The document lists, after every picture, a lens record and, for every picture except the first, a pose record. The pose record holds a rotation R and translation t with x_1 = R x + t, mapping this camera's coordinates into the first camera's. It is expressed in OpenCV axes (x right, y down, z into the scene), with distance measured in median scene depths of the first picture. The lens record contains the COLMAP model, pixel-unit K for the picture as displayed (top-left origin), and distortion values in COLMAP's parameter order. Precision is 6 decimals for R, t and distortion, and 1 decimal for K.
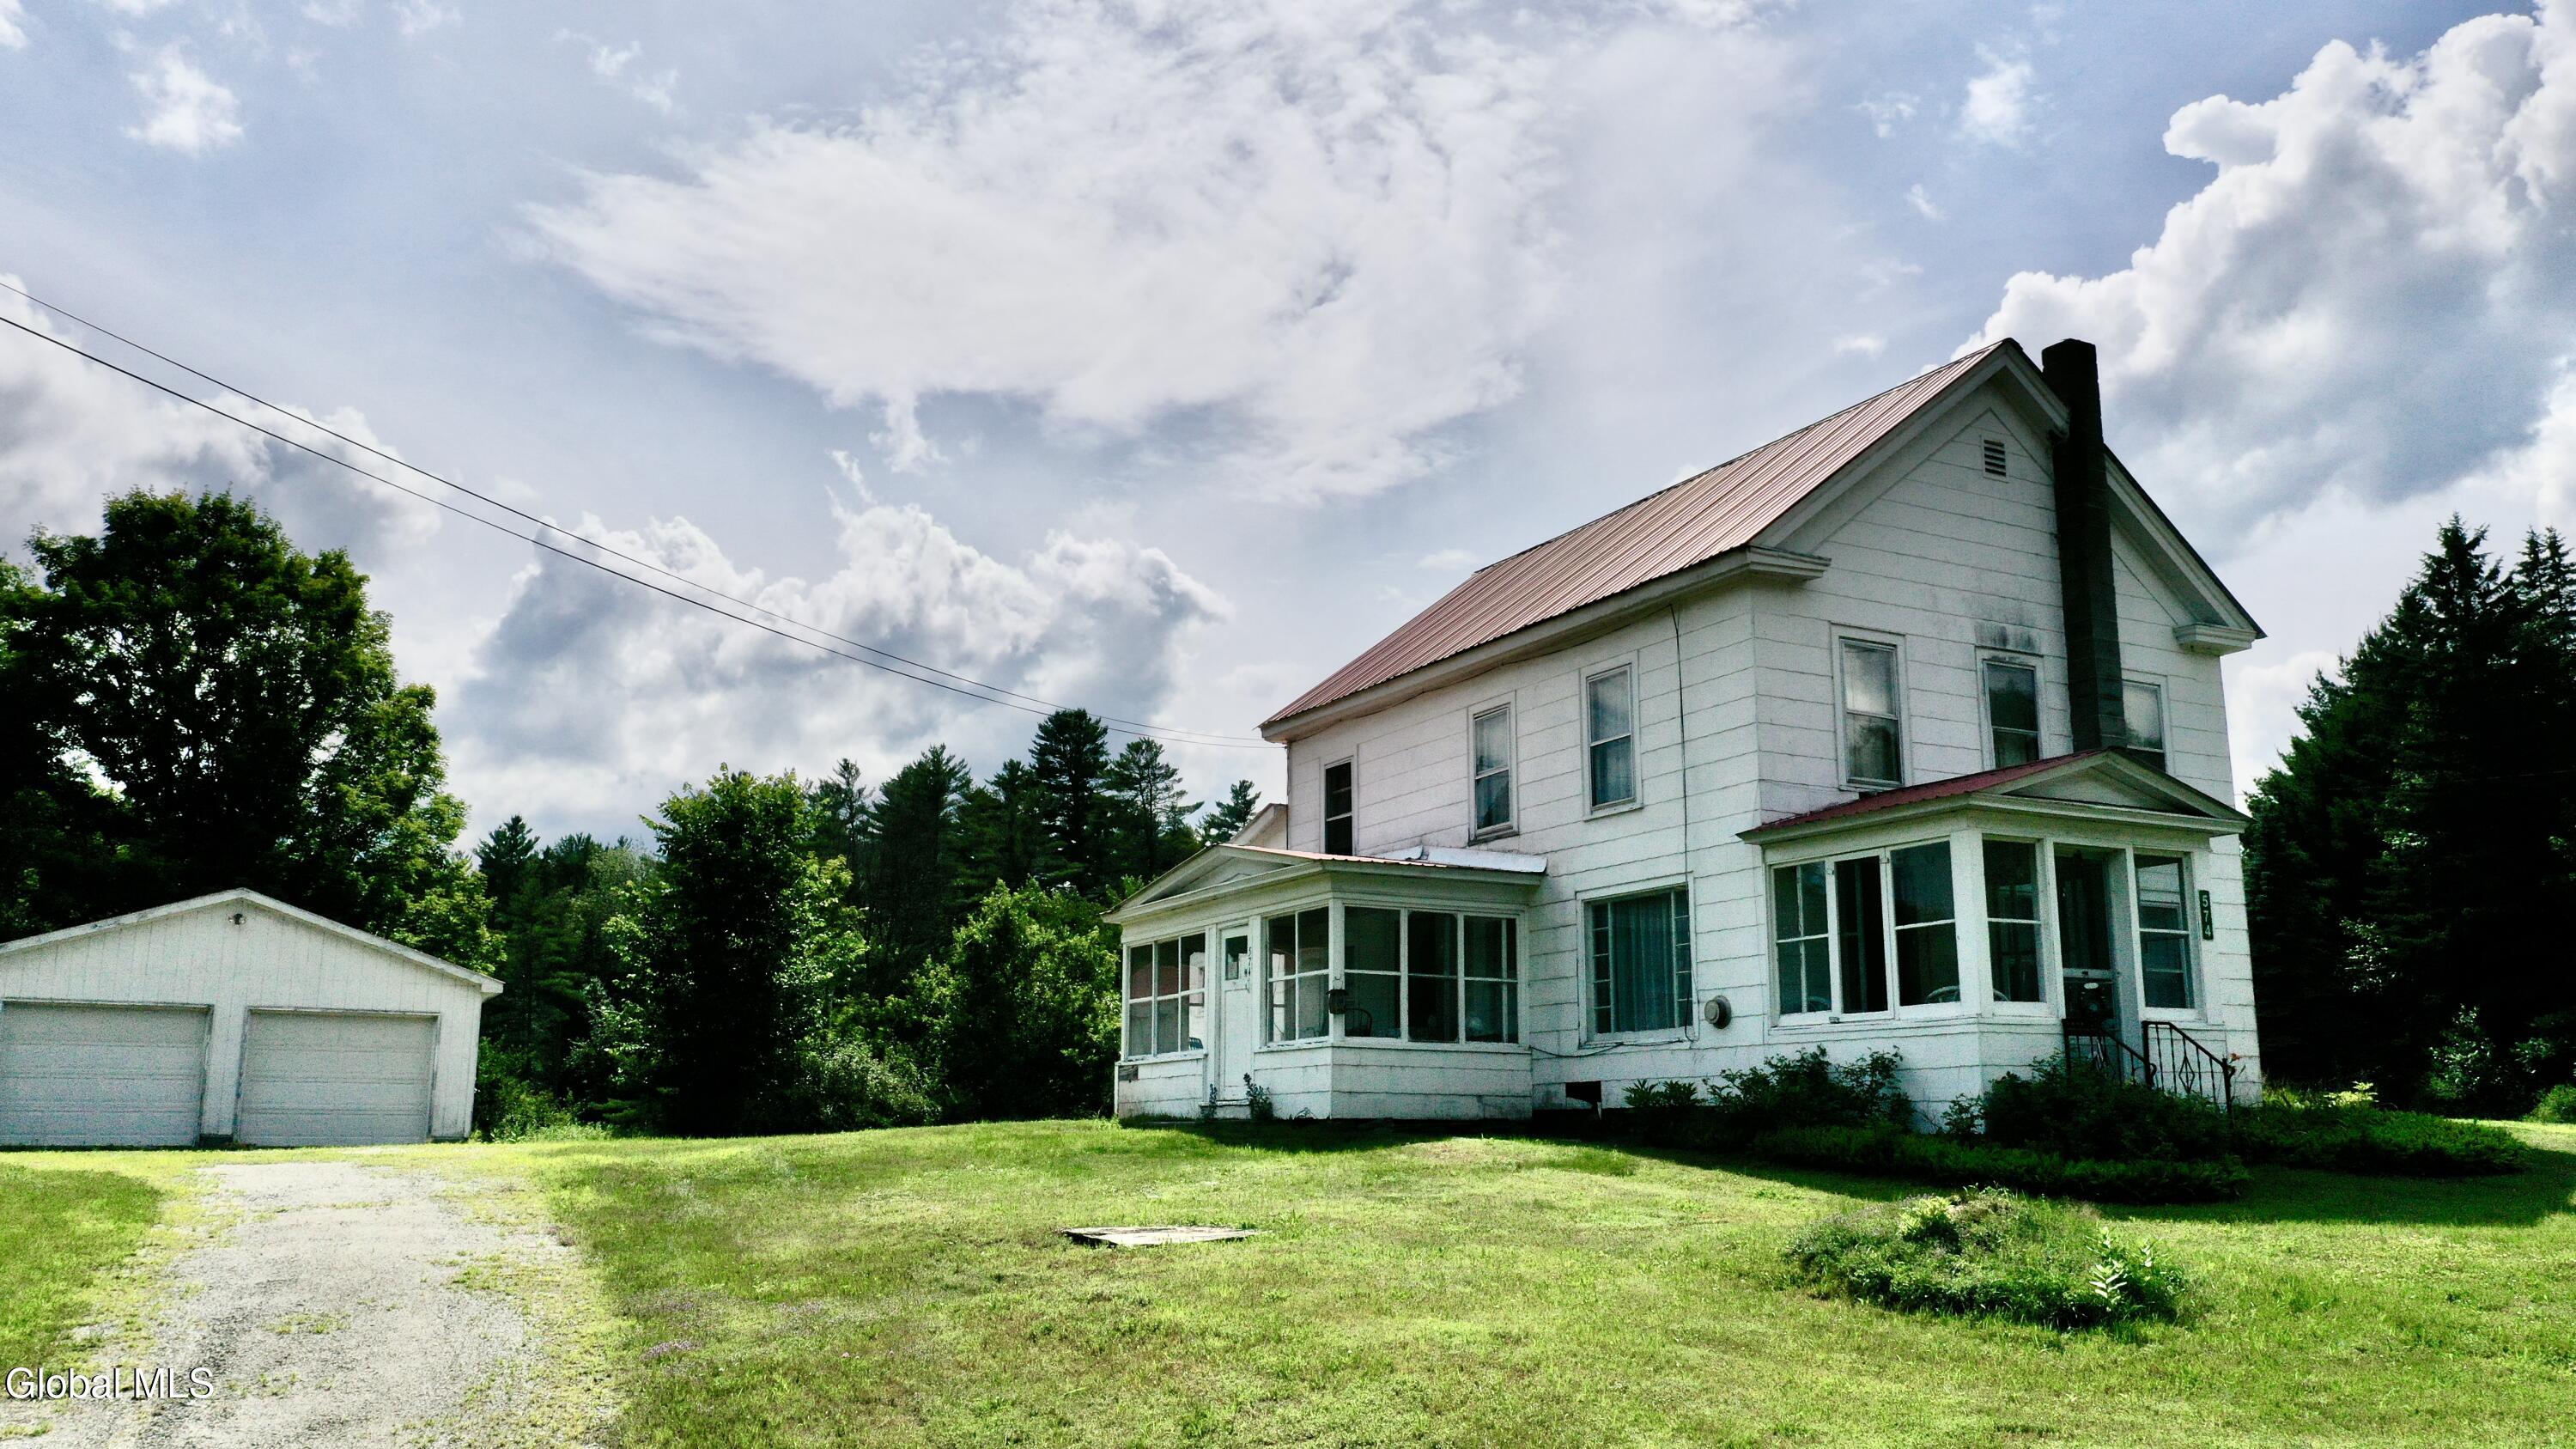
lens RADIAL K [[2051.5, 0, 1288.8], [0, 2051.5, 721.8], [0, 0, 1]] dist [-0.004126, -0.003137]
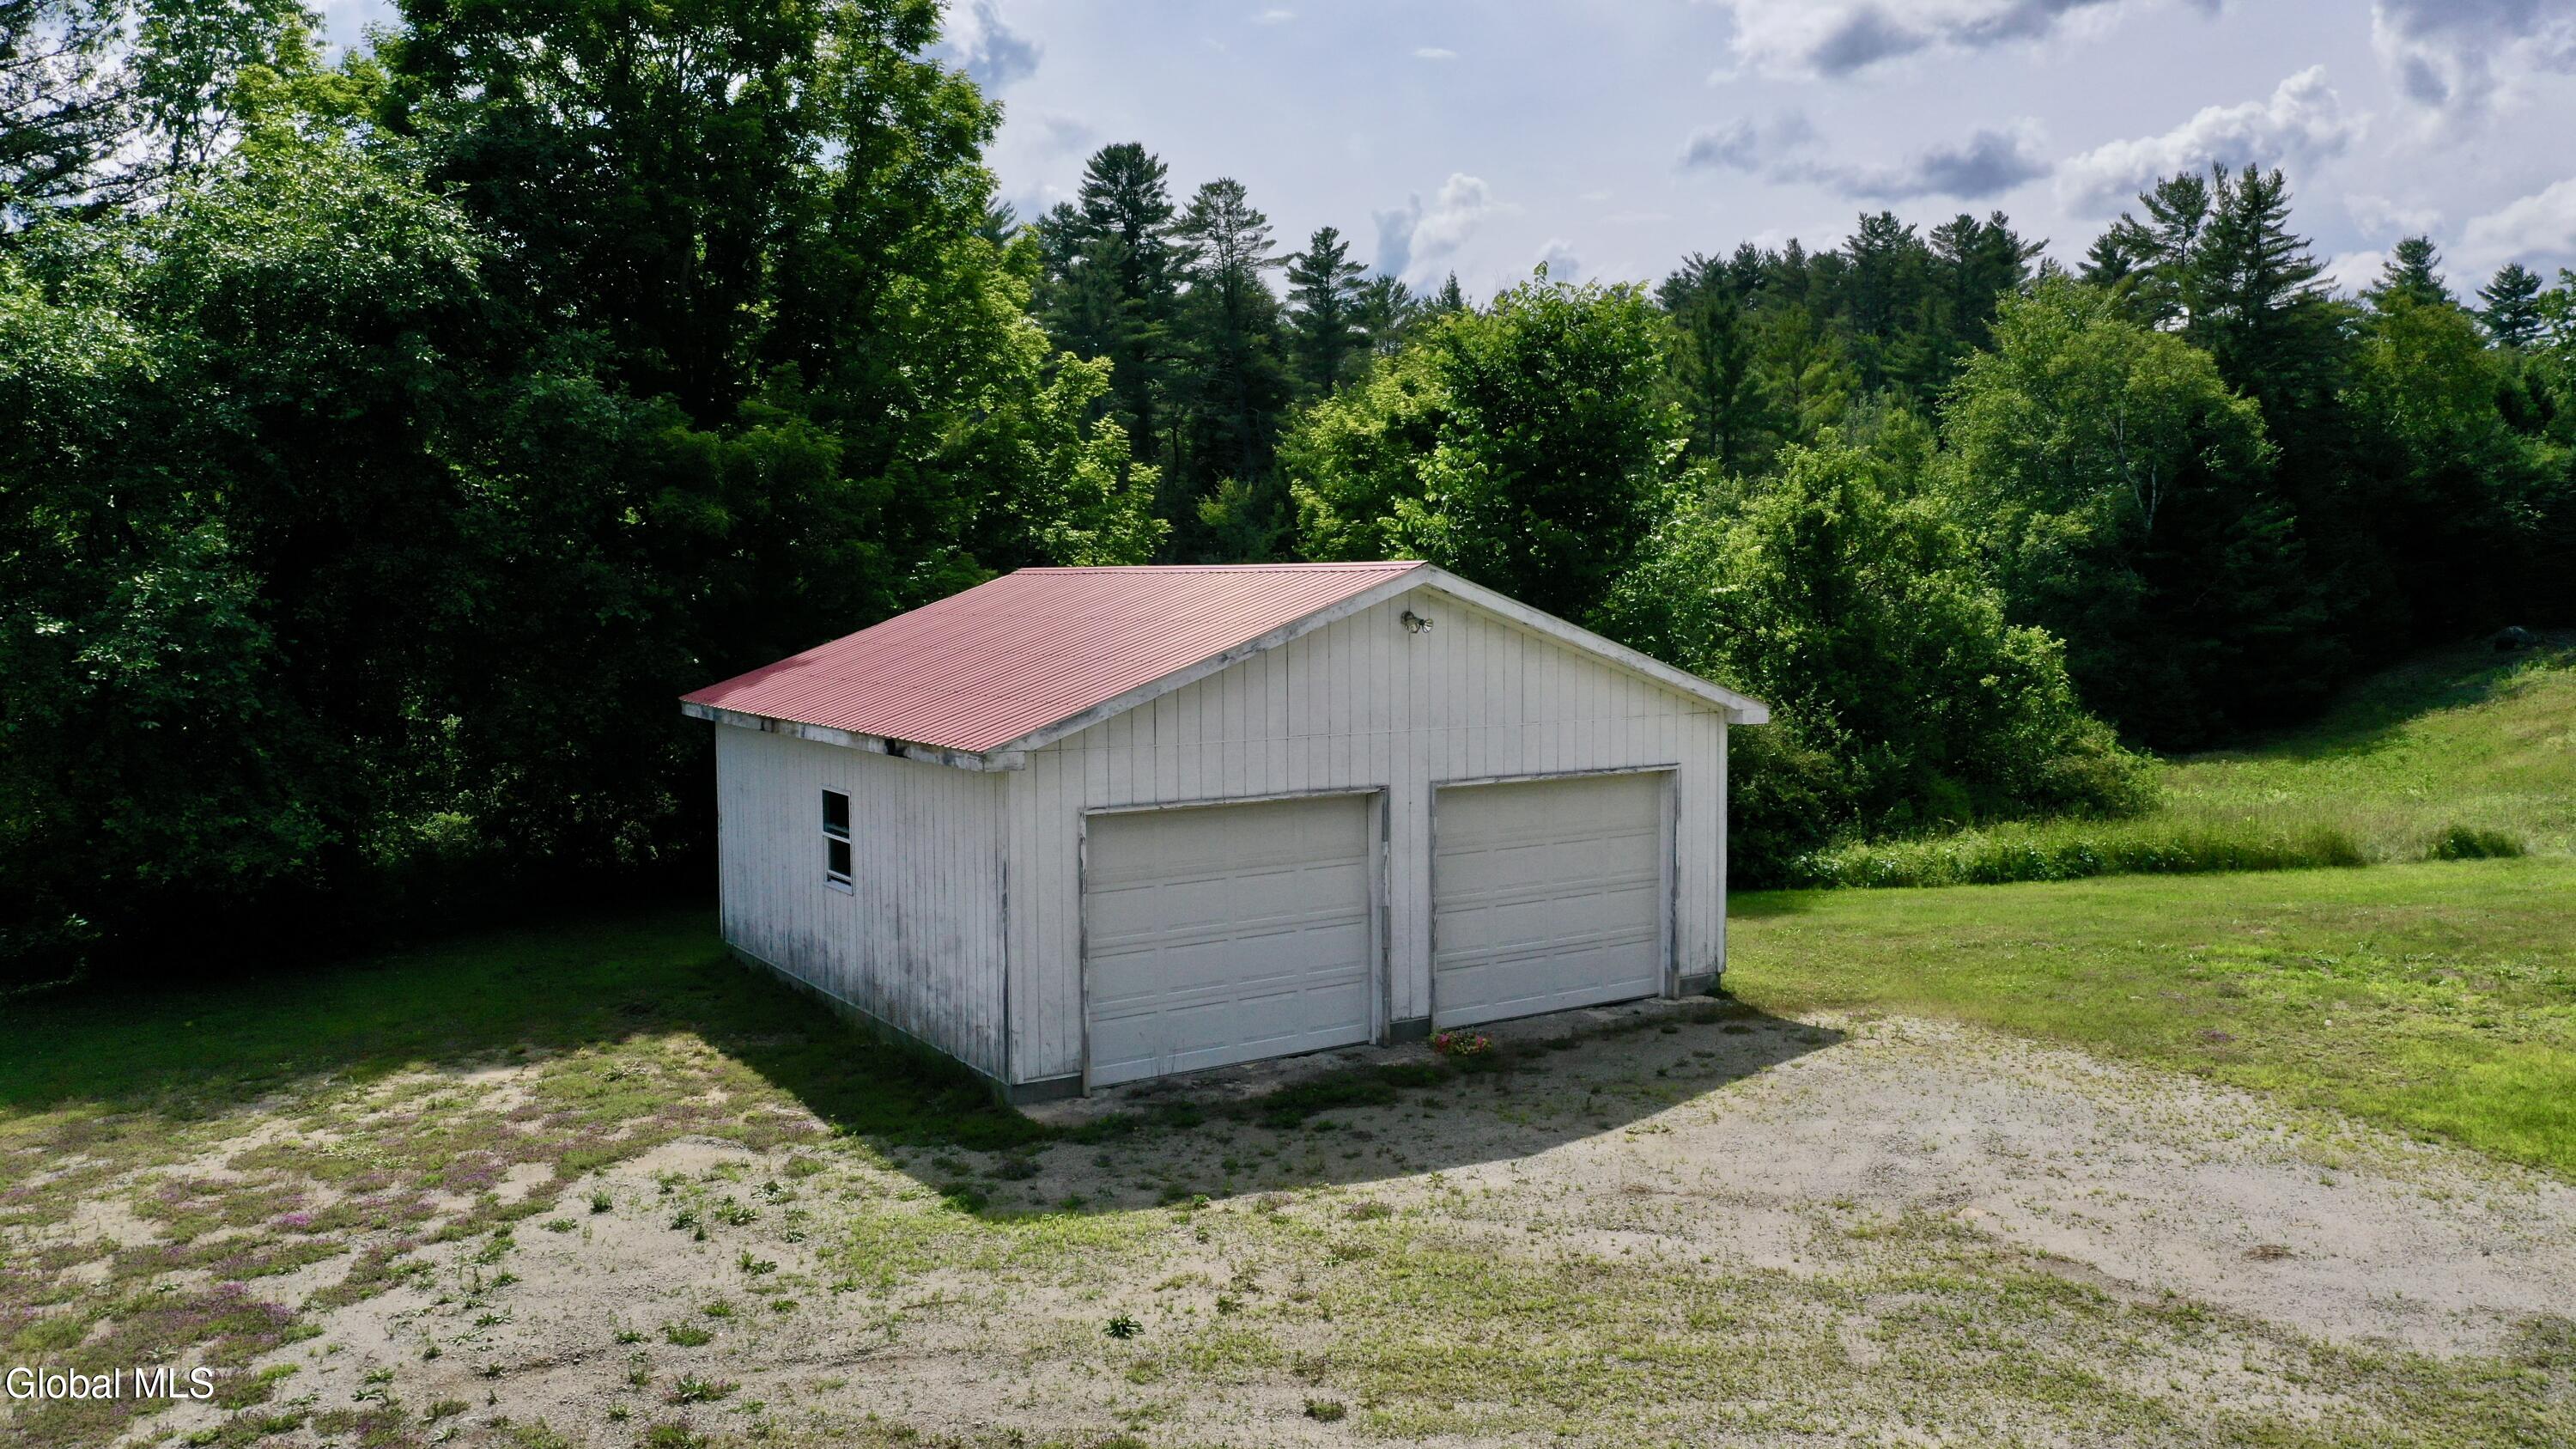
lens RADIAL K [[2051.5, 0, 1287.1], [0, 2051.5, 727.3], [0, 0, 1]] dist [-0.004126, -0.003137]
pose [[0.996849, -0.019133, 0.076978, -0.117075], [-0.002480, 0.962479, 0.271344, -0.004030], [-0.079282, -0.270680, 0.959399, 0.098375]]
